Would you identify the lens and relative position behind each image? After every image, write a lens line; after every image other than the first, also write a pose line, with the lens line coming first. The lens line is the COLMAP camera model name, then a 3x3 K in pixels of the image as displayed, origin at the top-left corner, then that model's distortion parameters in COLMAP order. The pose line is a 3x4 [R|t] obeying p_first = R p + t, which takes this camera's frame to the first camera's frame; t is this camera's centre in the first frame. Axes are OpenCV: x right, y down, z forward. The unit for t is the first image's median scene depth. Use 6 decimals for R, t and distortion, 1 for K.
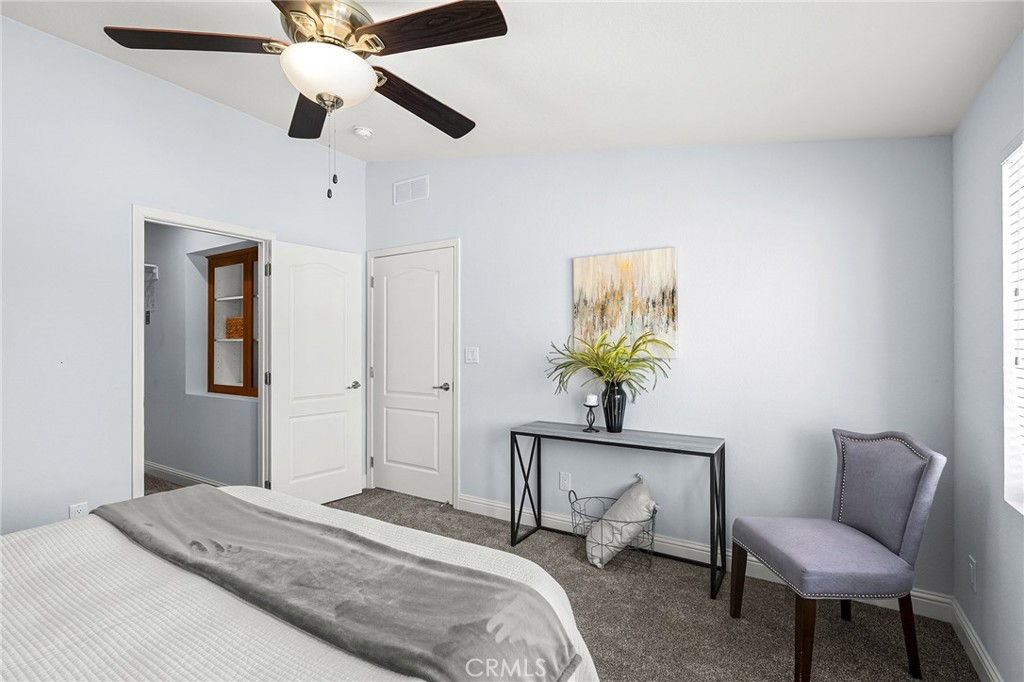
lens RADIAL K [[486.1, 0, 512.0], [0, 486.1, 341.0], [0, 0, 1]] dist [0.000401, -0.000257]
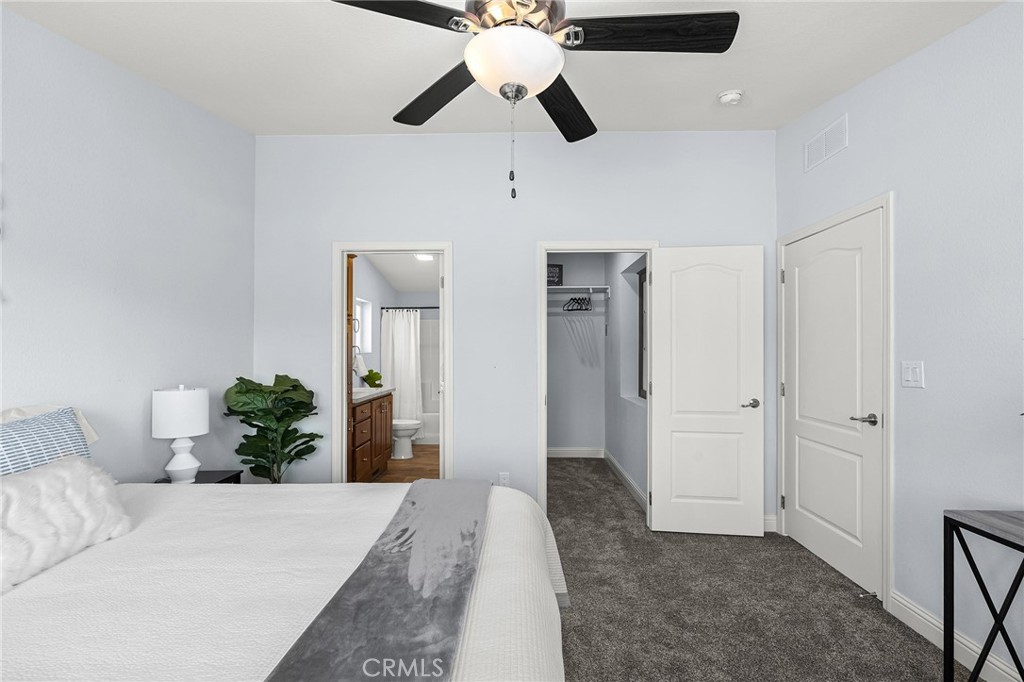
lens RADIAL K [[475.2, 0, 510.2], [0, 475.2, 344.0], [0, 0, 1]] dist [-0.002153, -0.001160]
pose [[0.512561, -0.009735, -0.858596, 0.167163], [0.004169, 0.999952, -0.008849, -0.005711], [0.858641, 0.000956, 0.512577, 0.237715]]
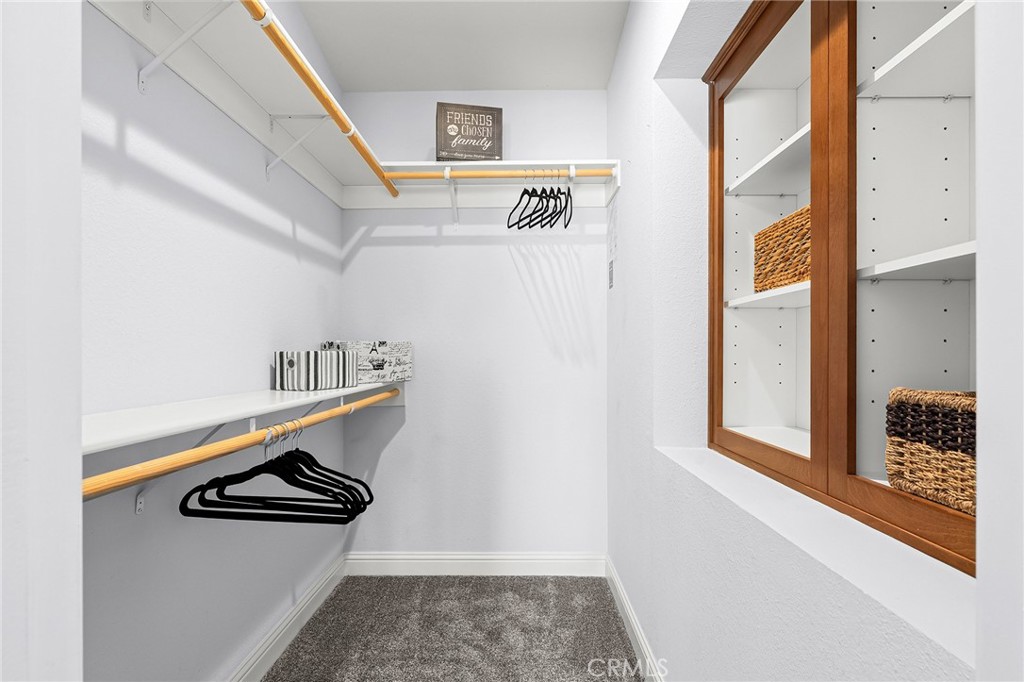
lens RADIAL K [[512.3, 0, 513.2], [0, 512.3, 343.3], [0, 0, 1]] dist [-0.000430, 0.000512]
pose [[0.525930, -0.018054, -0.850336, -0.440634], [0.002756, 0.999806, -0.019522, 0.038804], [0.850523, 0.007924, 0.525878, 0.785749]]
